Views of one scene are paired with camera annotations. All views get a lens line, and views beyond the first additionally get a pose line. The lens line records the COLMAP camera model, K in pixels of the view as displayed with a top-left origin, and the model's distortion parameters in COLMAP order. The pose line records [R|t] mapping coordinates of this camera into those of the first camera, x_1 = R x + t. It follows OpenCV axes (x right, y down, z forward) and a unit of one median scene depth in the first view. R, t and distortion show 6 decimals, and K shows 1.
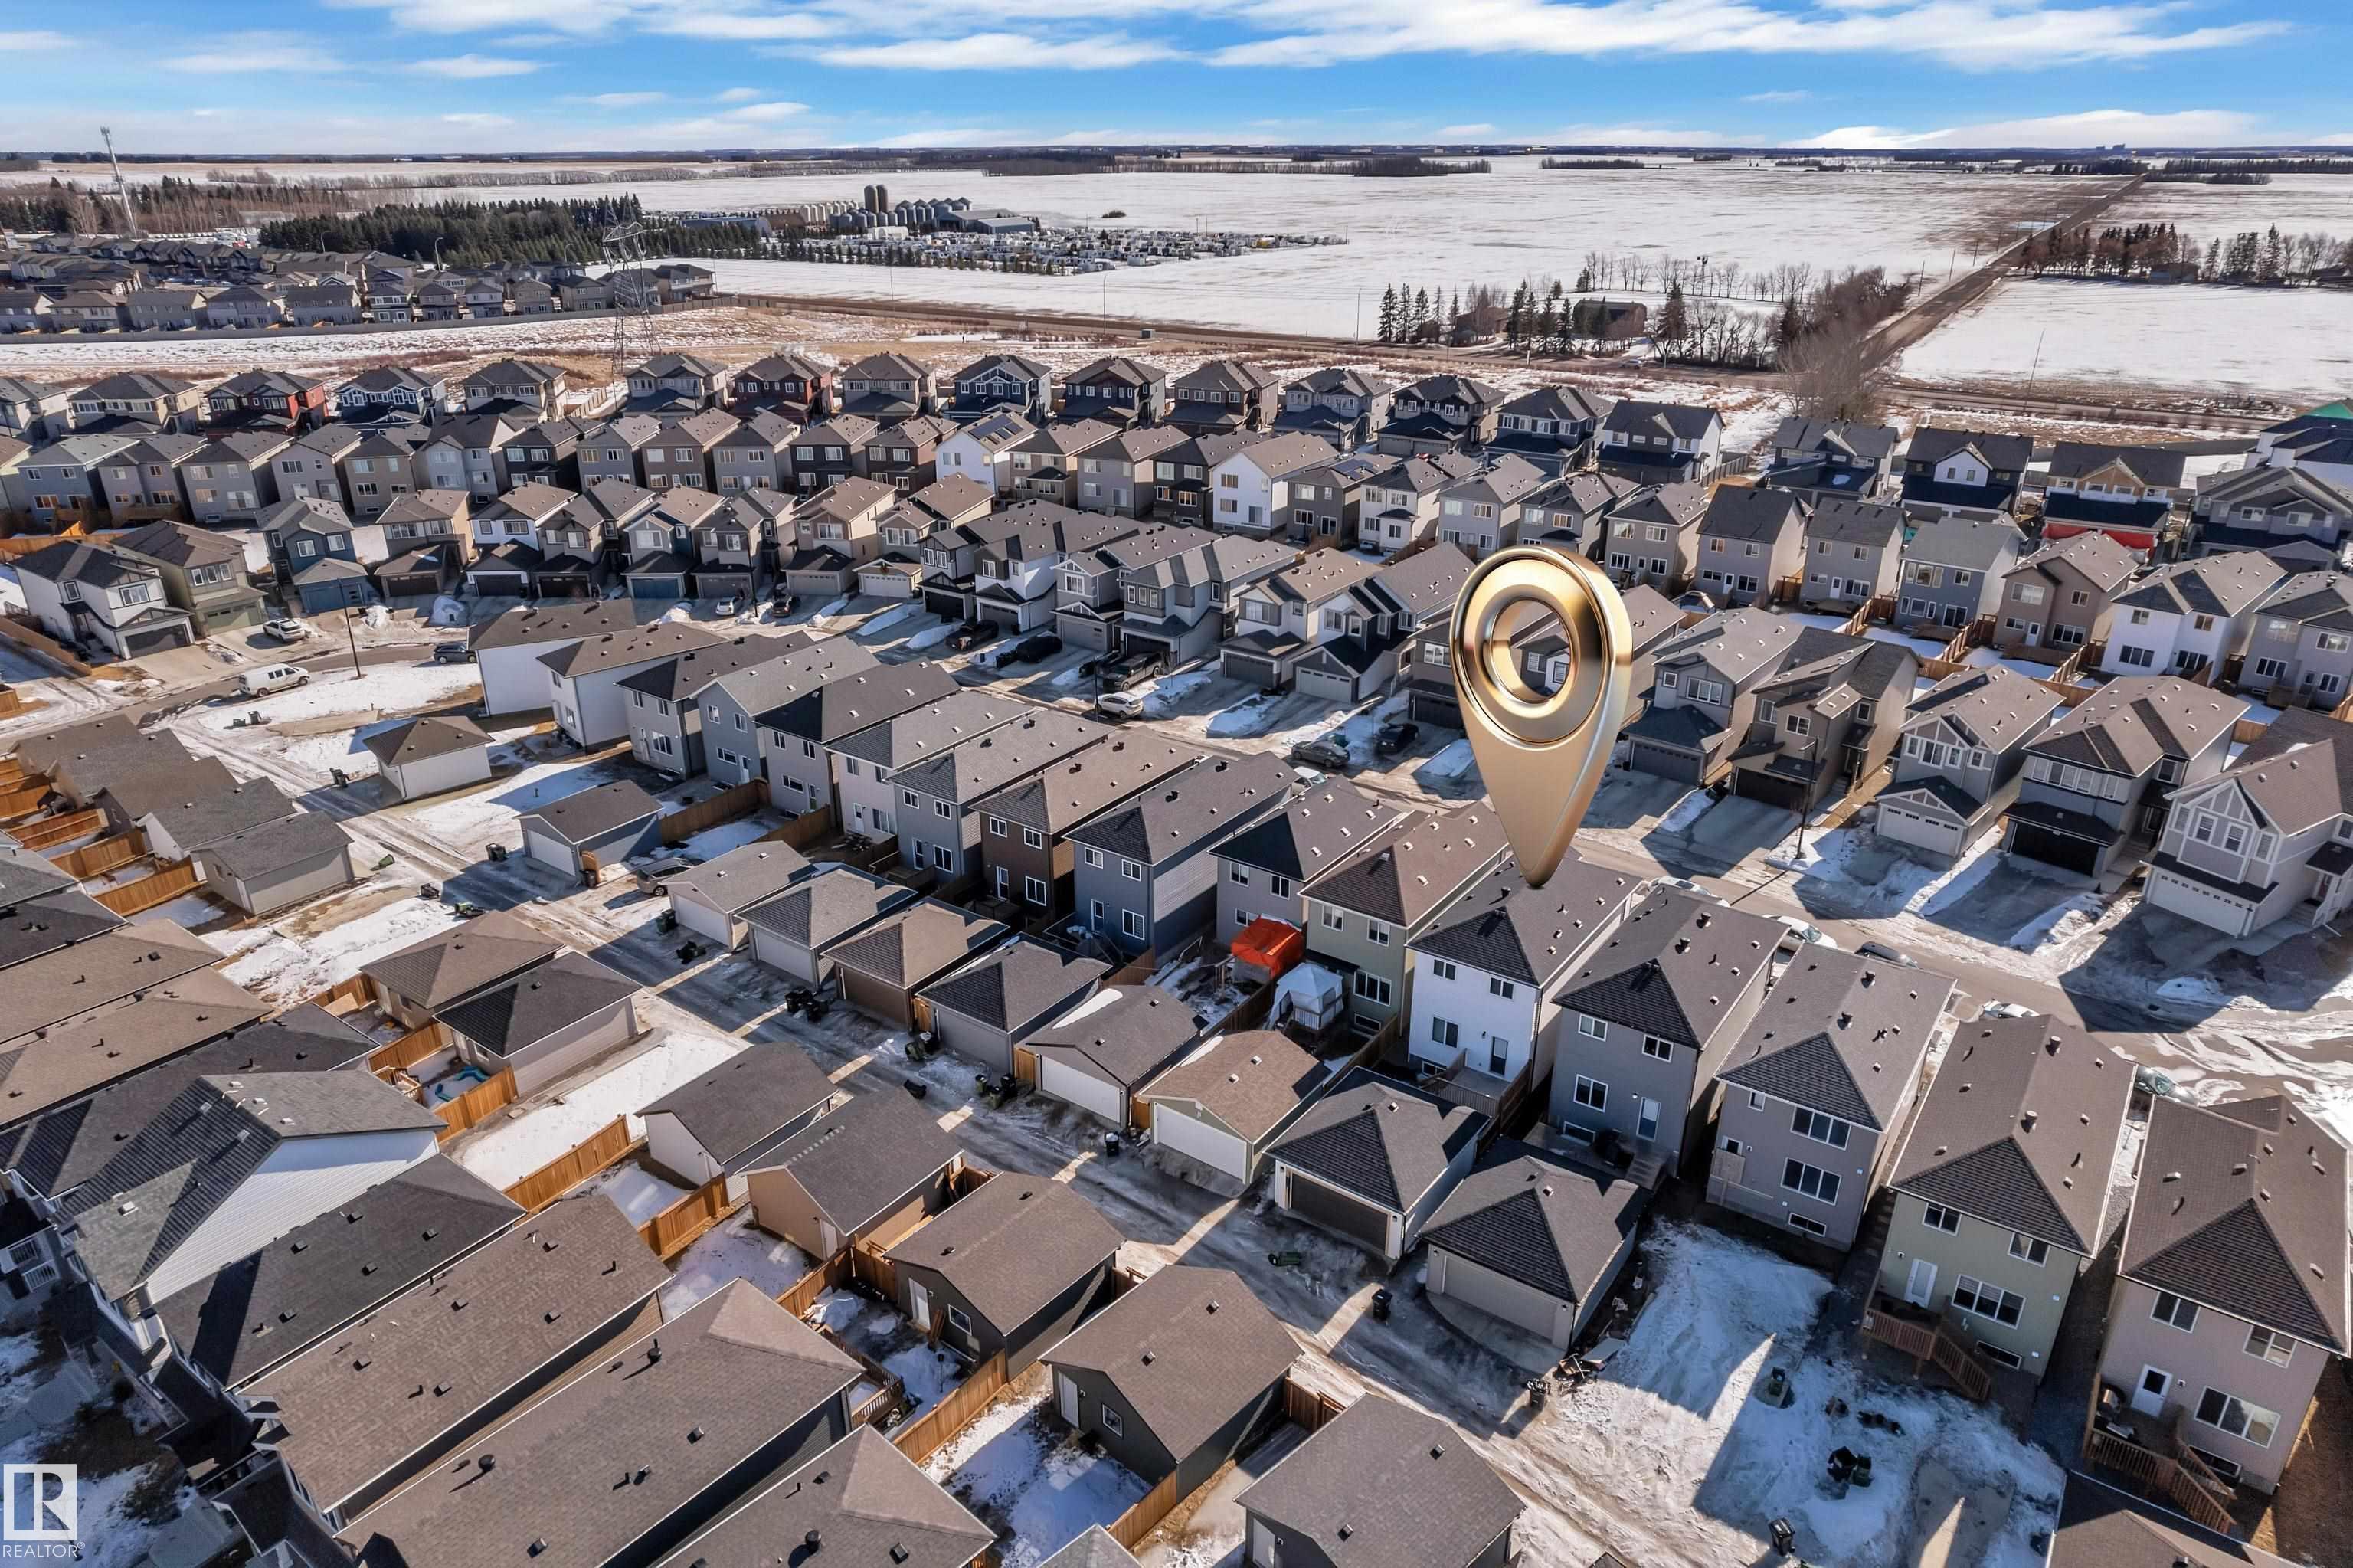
lens RADIAL K [[1499.1, 0, 1176.5], [0, 1499.1, 784.0], [0, 0, 1]] dist [-0.062082, 0.051627]
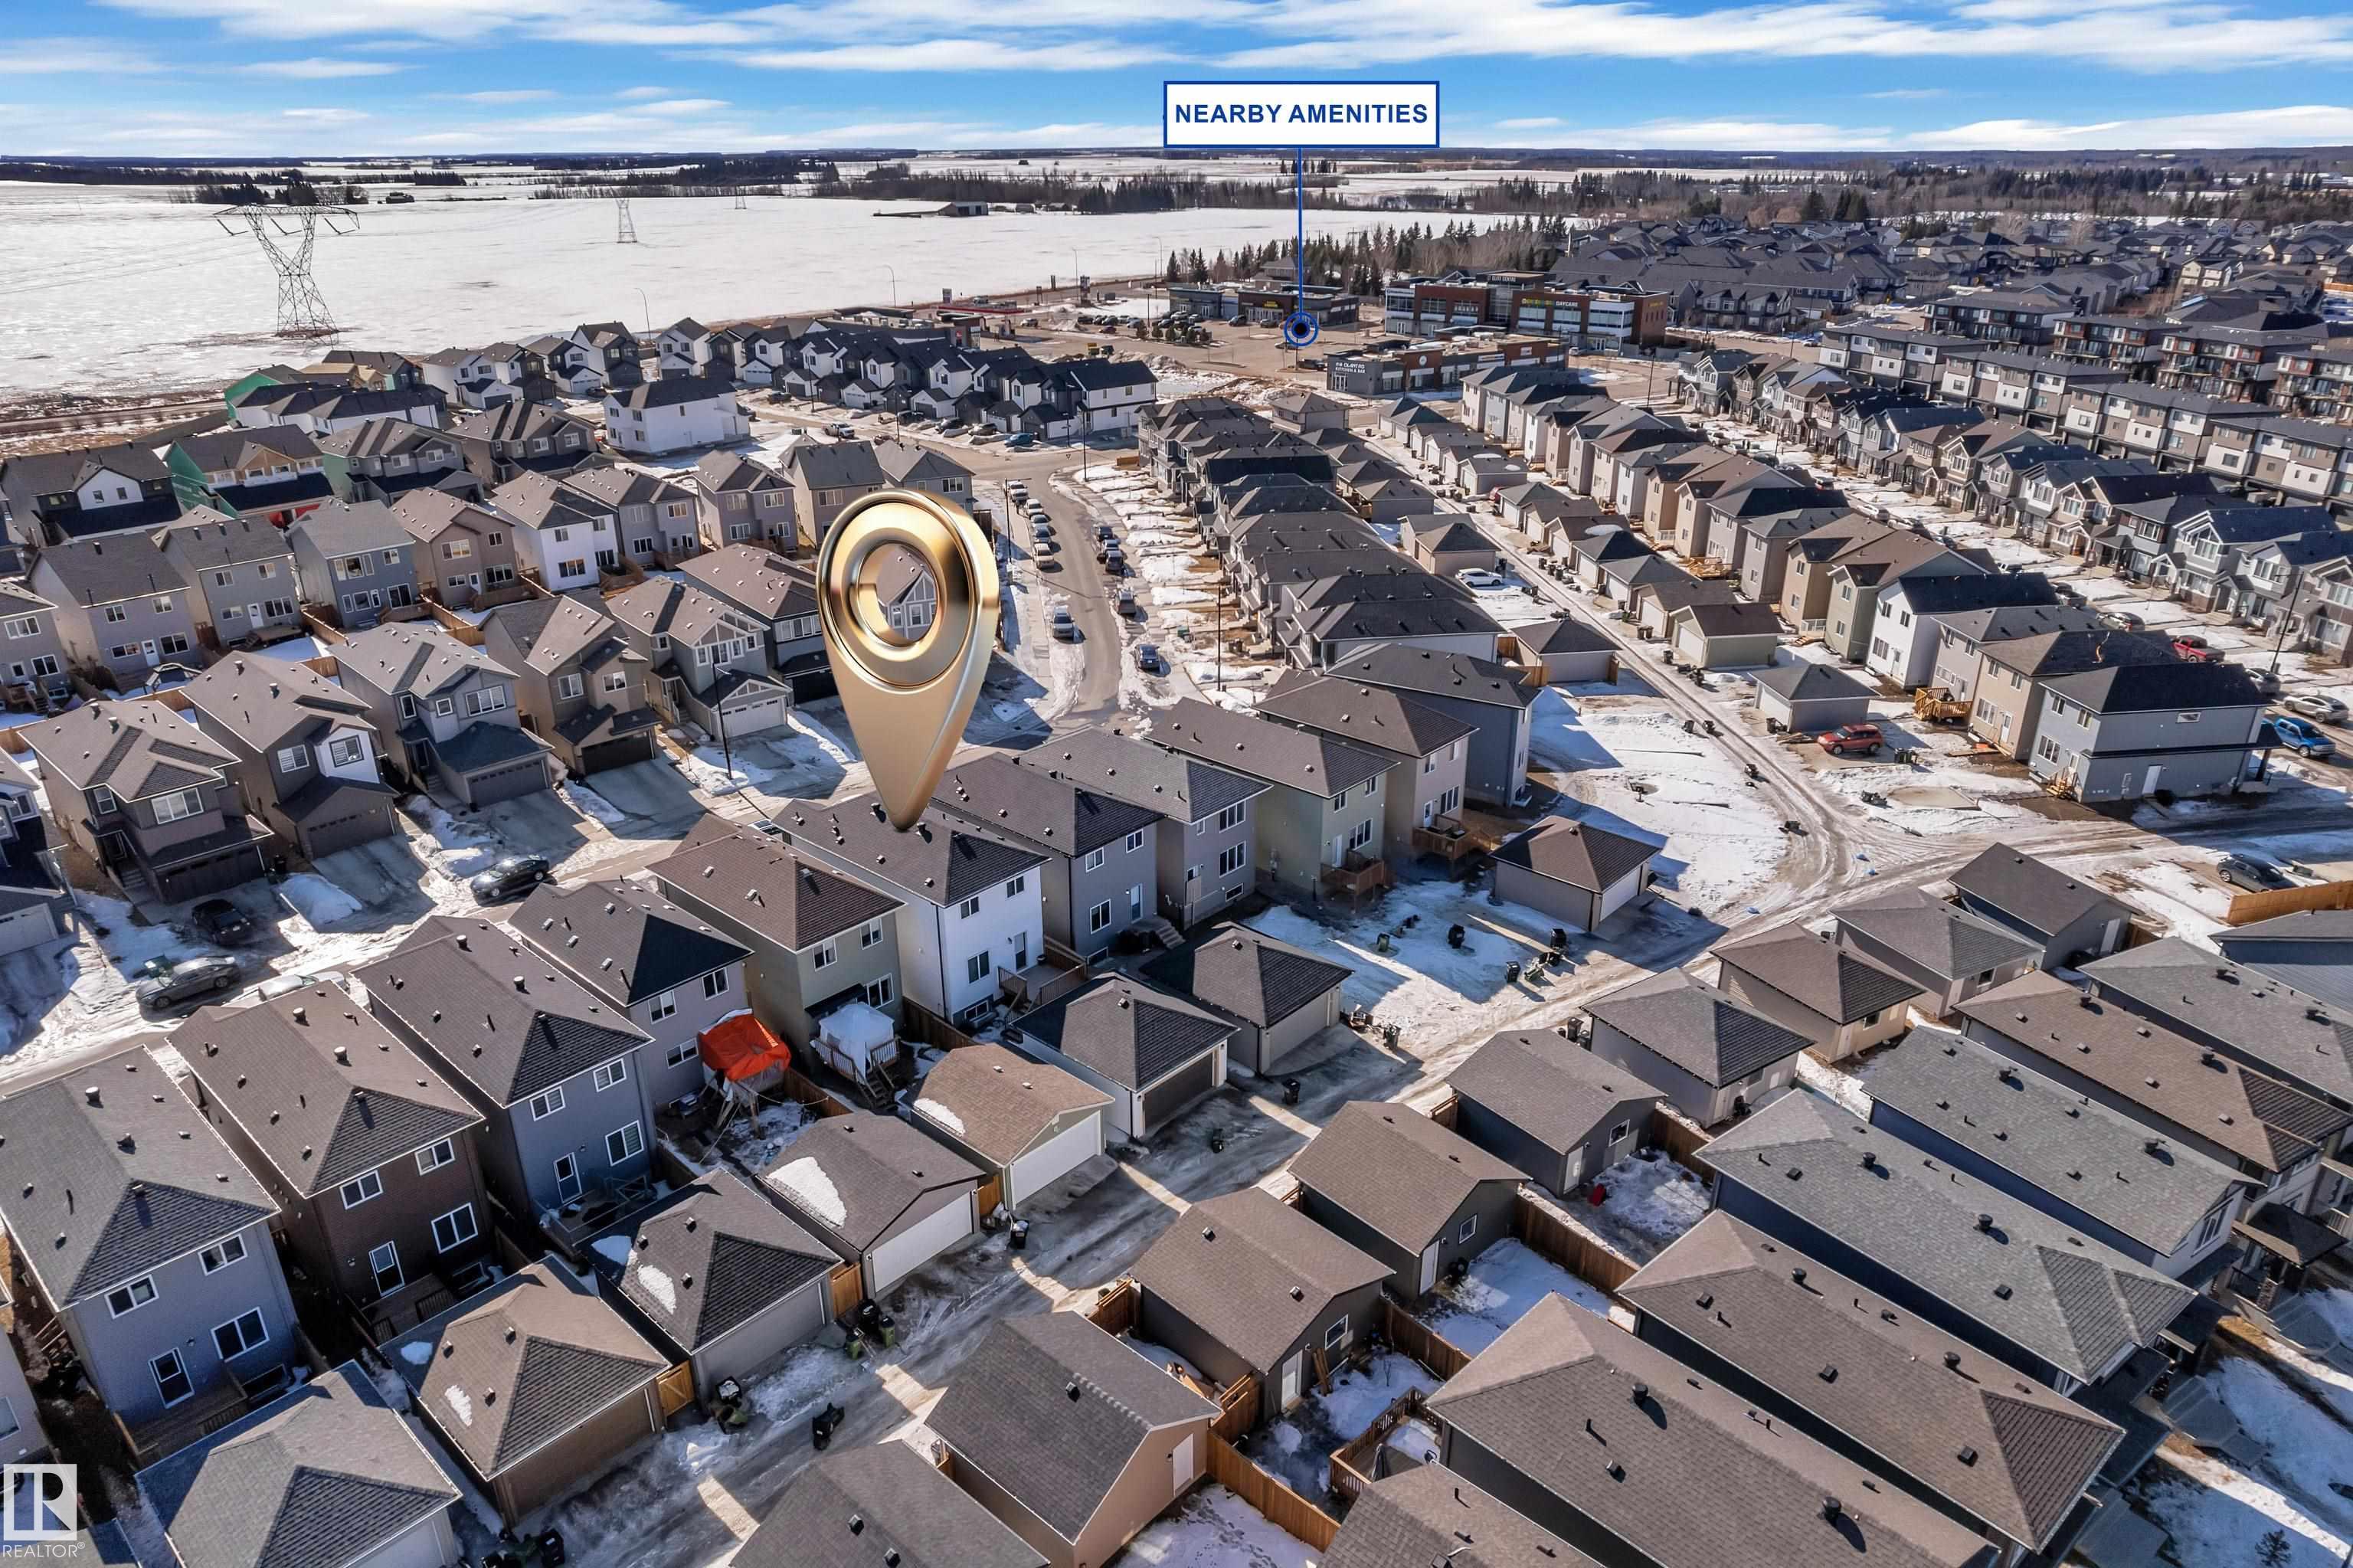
lens RADIAL K [[1523.2, 0, 1186.0], [0, 1523.2, 731.4], [0, 0, 1]] dist [-0.067635, 0.060666]
pose [[0.109167, -0.357677, 0.927442, -0.687256], [0.396966, 0.871076, 0.289213, -0.209528], [-0.911318, 0.336590, 0.237078, 0.567965]]
